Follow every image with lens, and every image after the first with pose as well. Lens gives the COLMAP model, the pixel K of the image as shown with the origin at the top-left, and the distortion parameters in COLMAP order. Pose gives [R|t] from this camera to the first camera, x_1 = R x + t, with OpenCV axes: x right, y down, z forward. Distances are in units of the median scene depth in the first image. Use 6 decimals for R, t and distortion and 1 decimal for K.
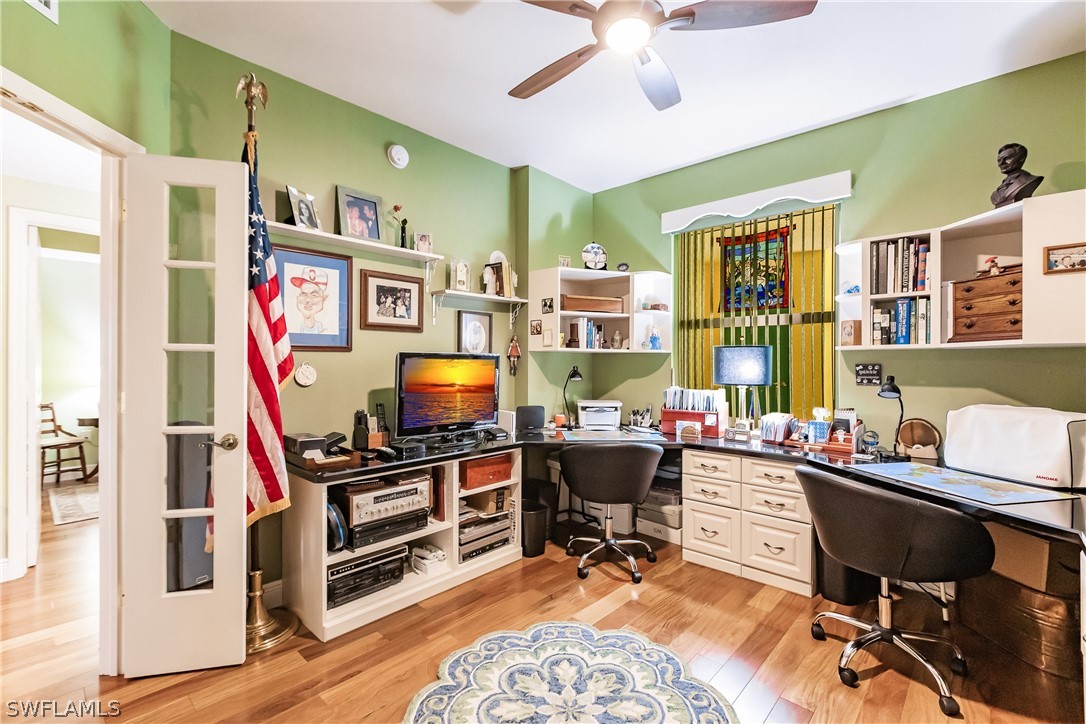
lens RADIAL K [[492.7, 0, 543.0], [0, 492.7, 362.0], [0, 0, 1]] dist [0.001856, 0.000205]
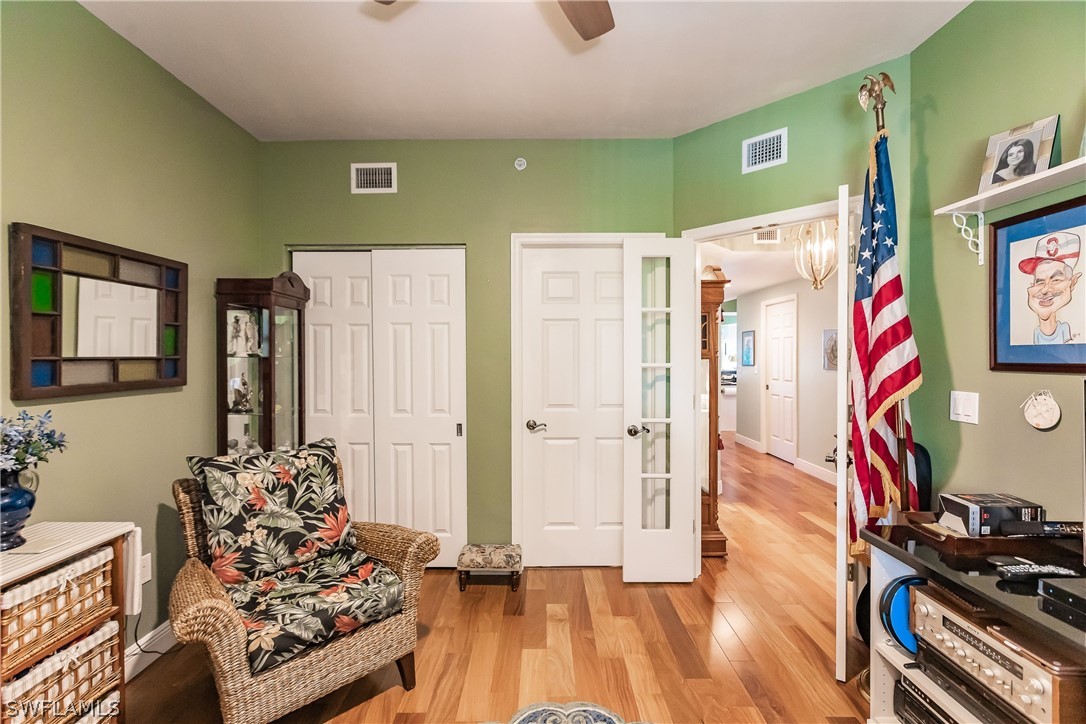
lens RADIAL K [[492.7, 0, 543.0], [0, 492.7, 362.0], [0, 0, 1]] dist [0.001856, 0.000205]
pose [[-0.739275, 0.006396, -0.673373, 0.403105], [0.000690, 0.999962, 0.008741, -0.042388], [0.673403, 0.005997, -0.739251, 1.042155]]
